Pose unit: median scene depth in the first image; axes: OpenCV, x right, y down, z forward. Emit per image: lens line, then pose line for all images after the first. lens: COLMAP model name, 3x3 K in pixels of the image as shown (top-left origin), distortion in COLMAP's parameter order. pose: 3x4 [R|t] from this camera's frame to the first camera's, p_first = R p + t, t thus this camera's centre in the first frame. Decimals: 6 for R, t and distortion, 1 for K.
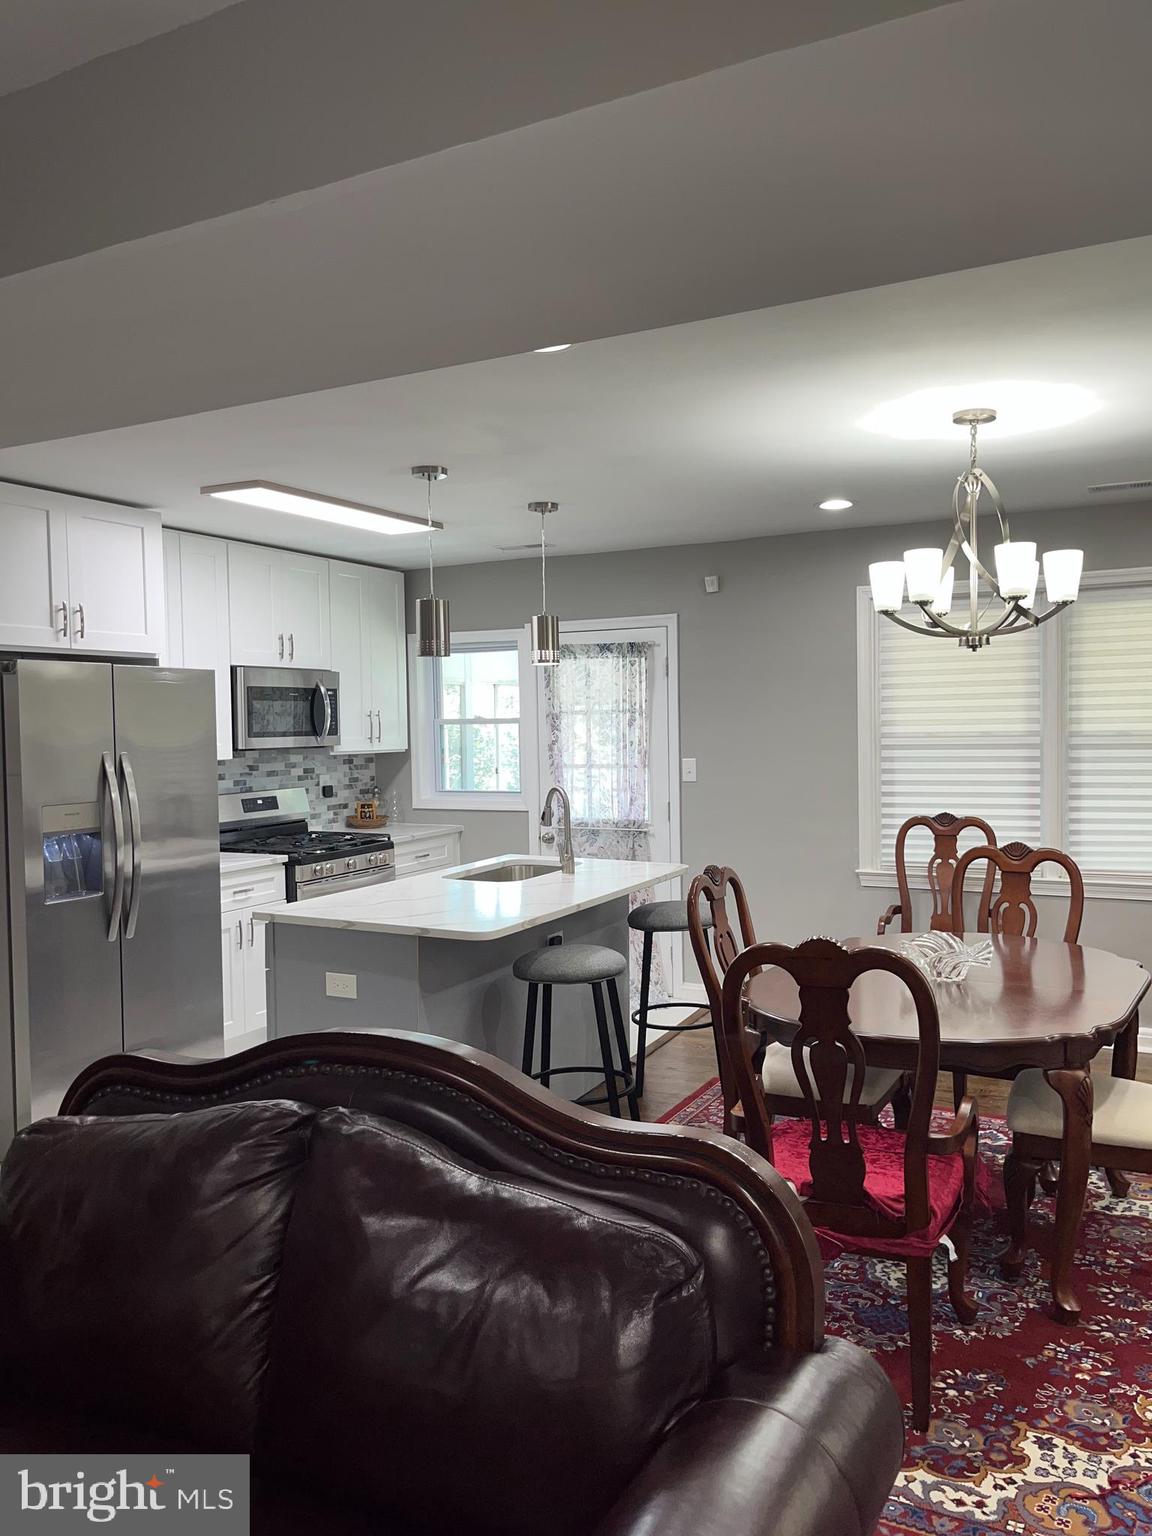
lens RADIAL K [[1166.5, 0, 579.5], [0, 1166.5, 769.7], [0, 0, 1]] dist [0.022232, -0.033275]
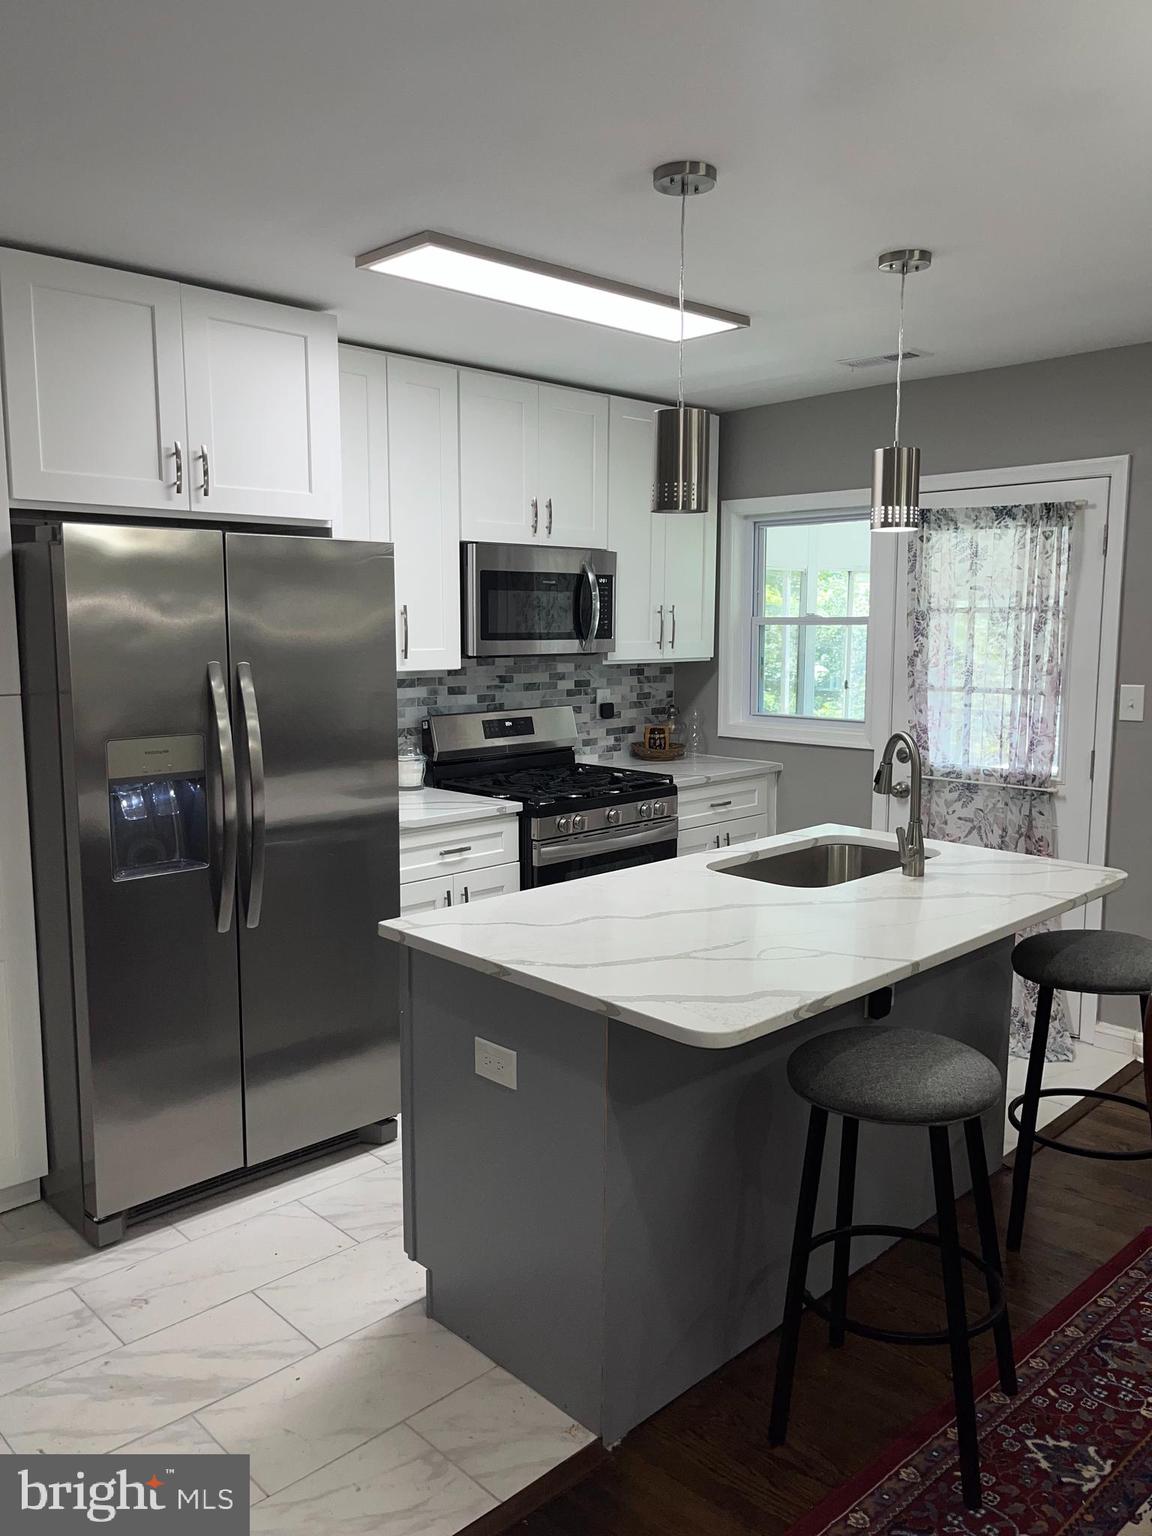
lens RADIAL K [[1166.5, 0, 560.1], [0, 1166.5, 775.6], [0, 0, 1]] dist [0.022232, -0.033275]
pose [[0.942945, 0.057783, -0.327897, 0.010974], [-0.026701, 0.994777, 0.098517, -0.015115], [0.331877, -0.084140, 0.939563, 0.290252]]
